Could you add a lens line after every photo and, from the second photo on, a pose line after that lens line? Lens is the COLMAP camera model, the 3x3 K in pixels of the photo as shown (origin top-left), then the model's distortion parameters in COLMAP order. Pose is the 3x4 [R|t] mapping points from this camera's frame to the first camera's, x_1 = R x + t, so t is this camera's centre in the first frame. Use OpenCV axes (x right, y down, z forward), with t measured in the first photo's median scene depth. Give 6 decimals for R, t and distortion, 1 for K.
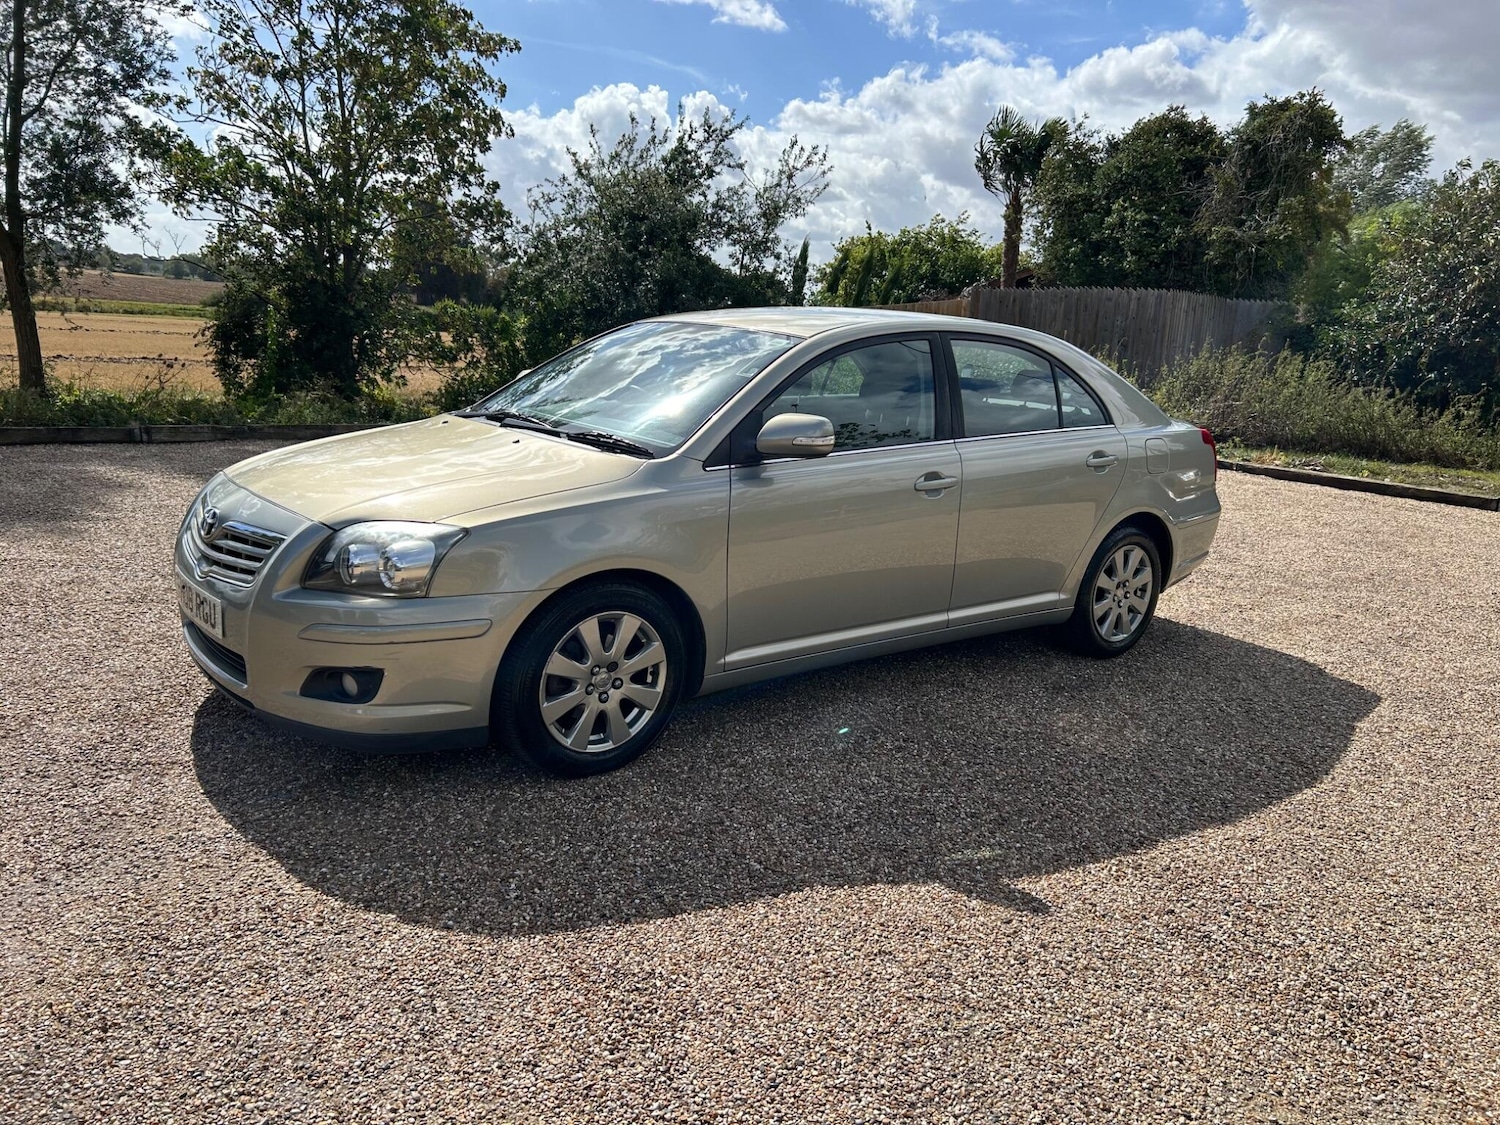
lens RADIAL K [[1109.7, 0, 763.8], [0, 1109.7, 570.4], [0, 0, 1]] dist [0.045350, -0.046995]
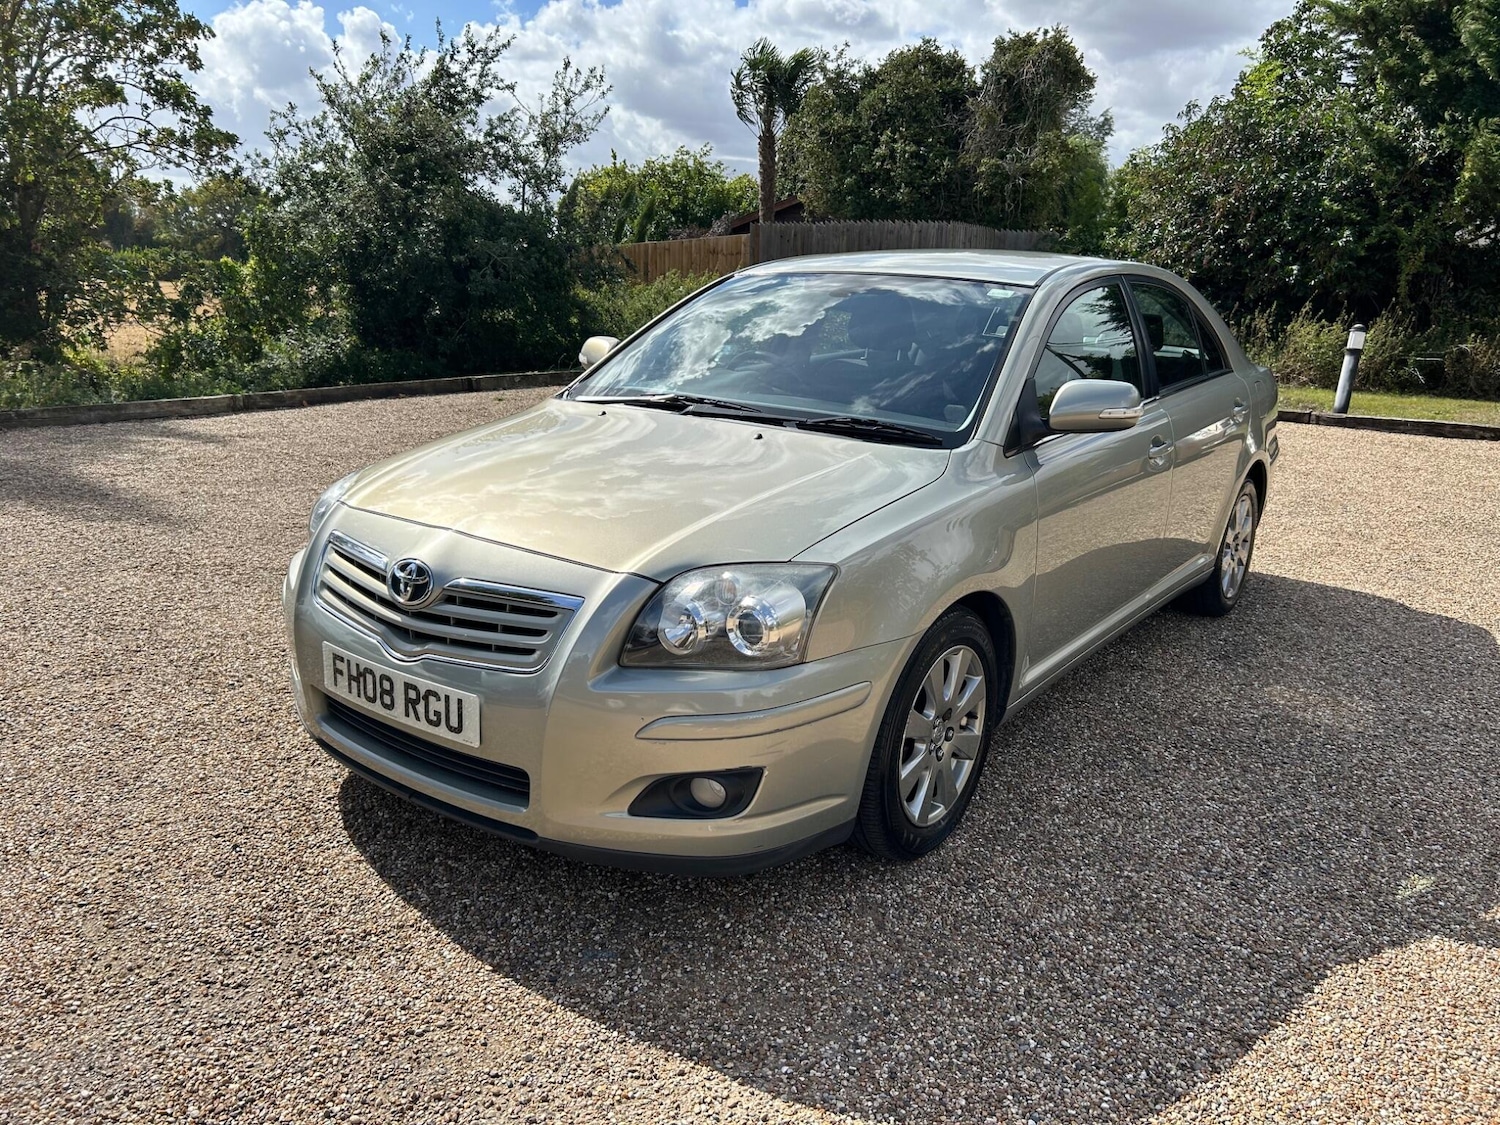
lens RADIAL K [[1115.0, 0, 761.8], [0, 1115.0, 555.8], [0, 0, 1]] dist [0.037600, -0.036198]
pose [[0.966430, -0.088017, 0.241382, -0.263541], [0.077939, 0.995653, 0.051002, -0.045659], [-0.244822, -0.030477, 0.969089, 0.153046]]
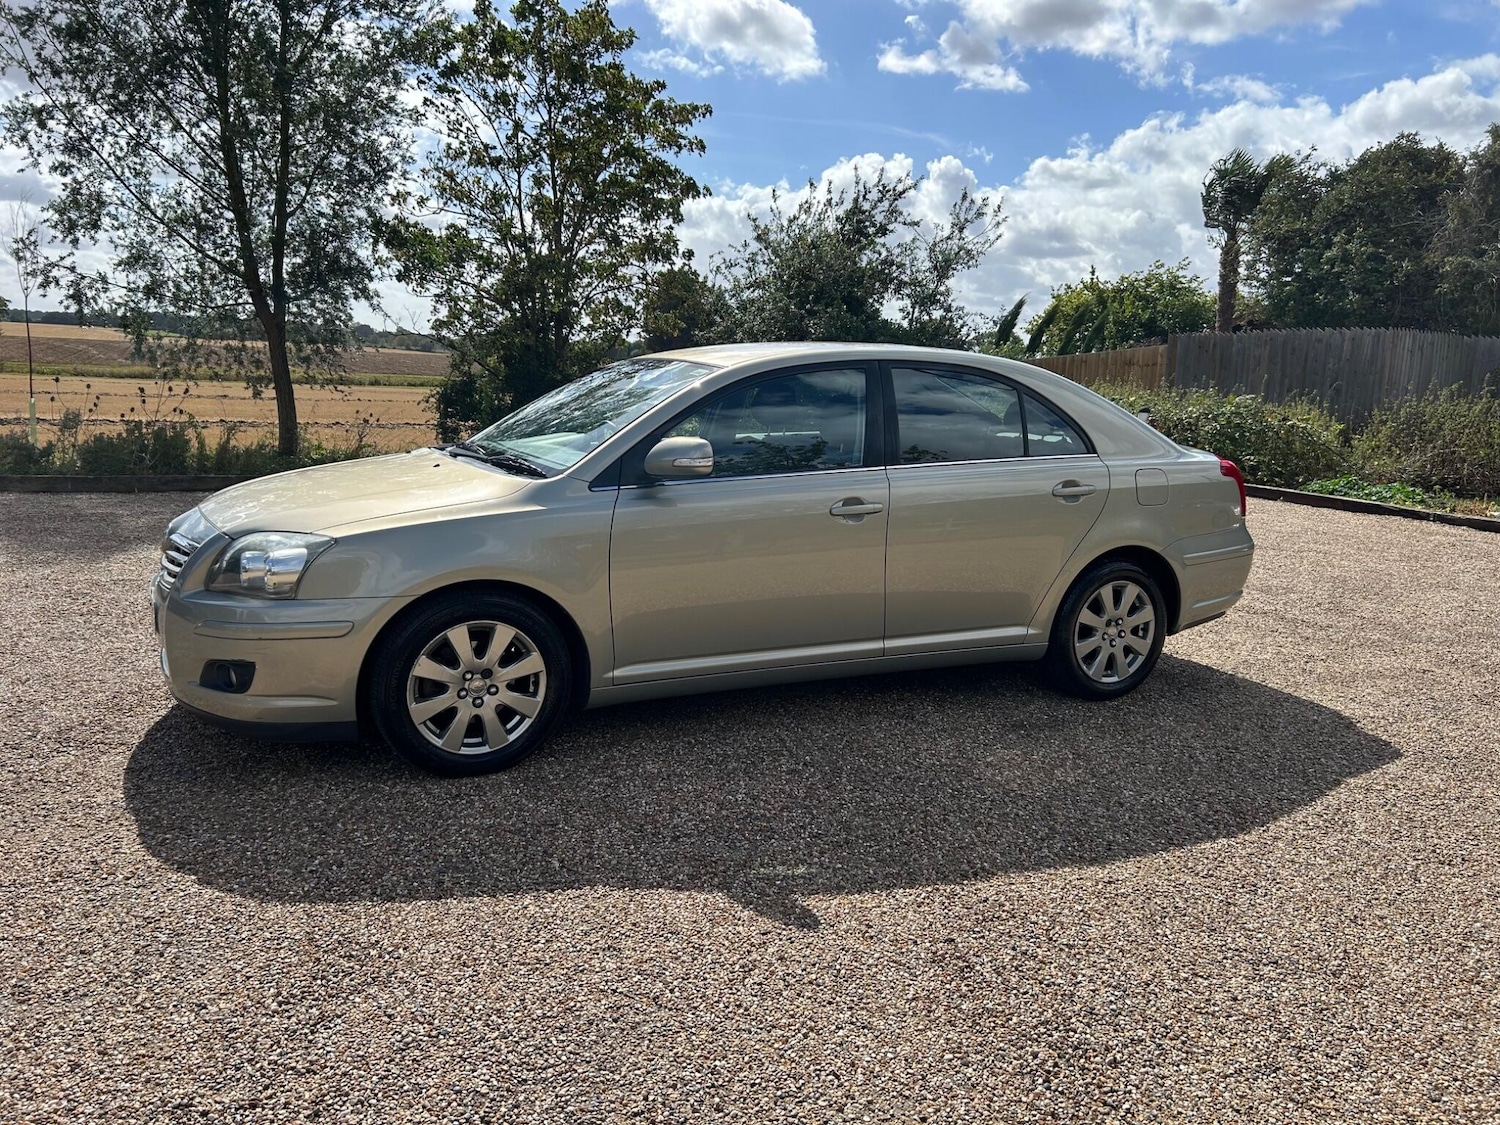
lens RADIAL K [[1115.0, 0, 756.6], [0, 1115.0, 558.4], [0, 0, 1]] dist [0.044437, -0.047138]
pose [[0.976471, 0.010452, -0.215394, 0.201851], [-0.024136, 0.997846, -0.061000, 0.021080], [0.214292, 0.064763, 0.974620, 0.005560]]
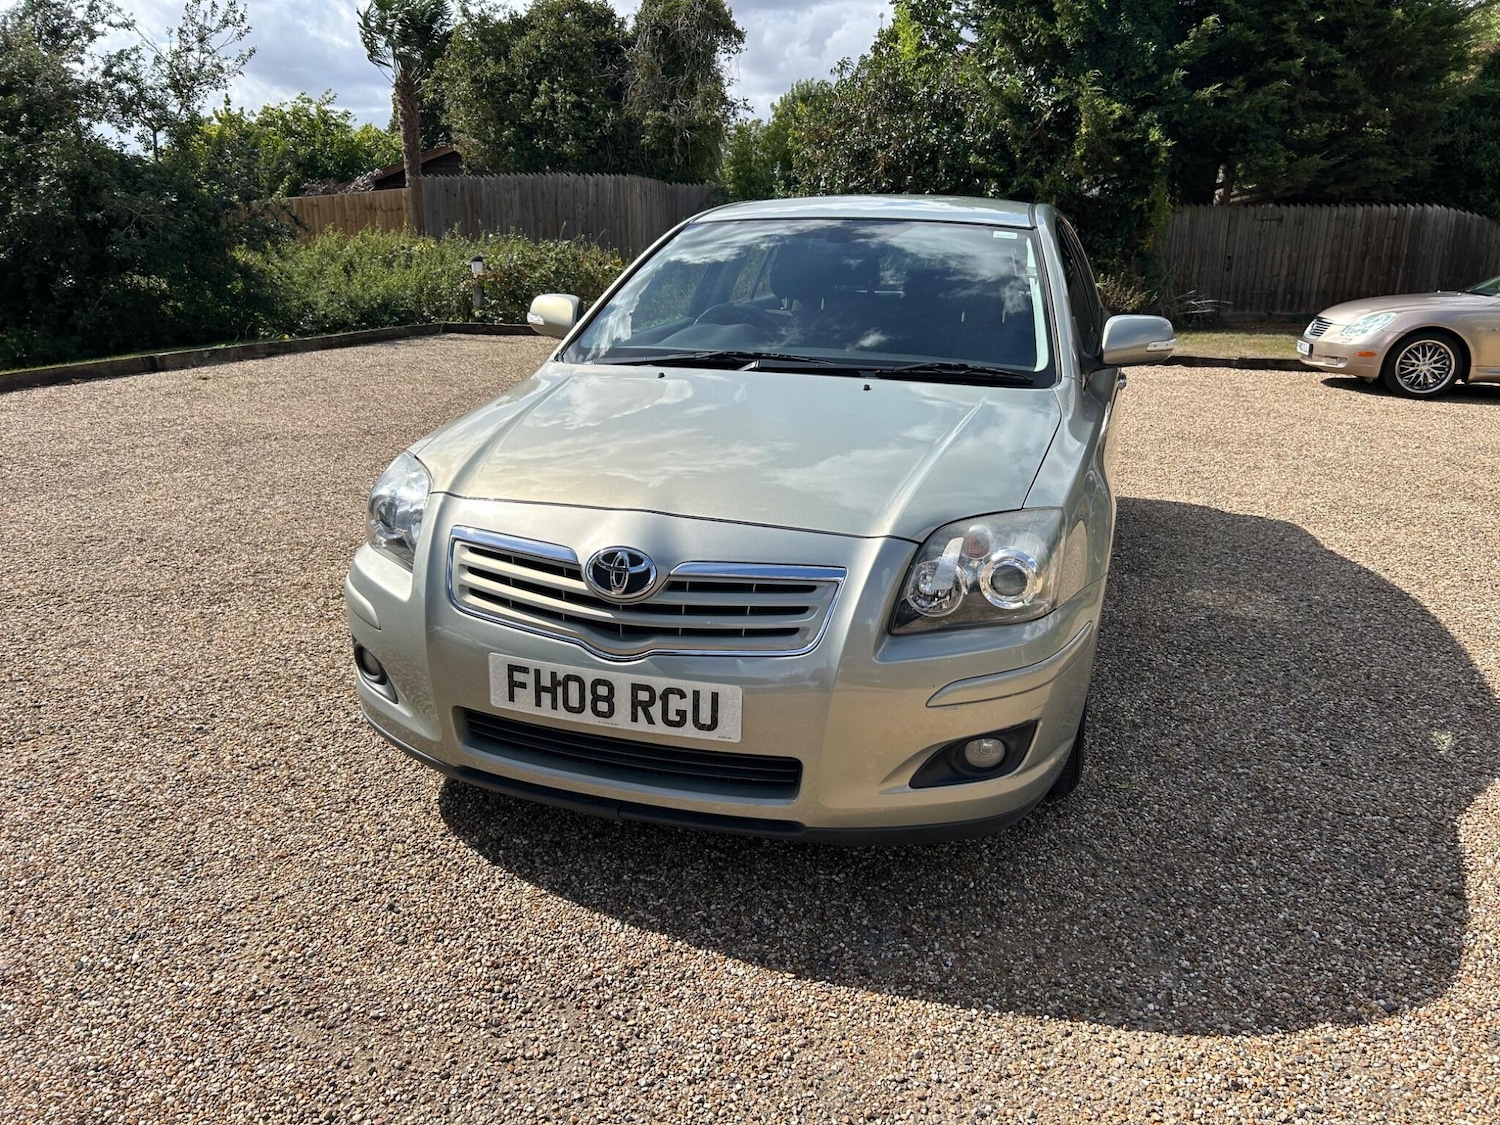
lens RADIAL K [[1118.1, 0, 749.9], [0, 1118.1, 552.2], [0, 0, 1]] dist [0.046464, -0.050261]
pose [[0.837356, -0.191516, 0.512012, -0.441747], [0.152283, 0.981268, 0.117992, -0.068325], [-0.525018, -0.020831, 0.850836, 0.251031]]
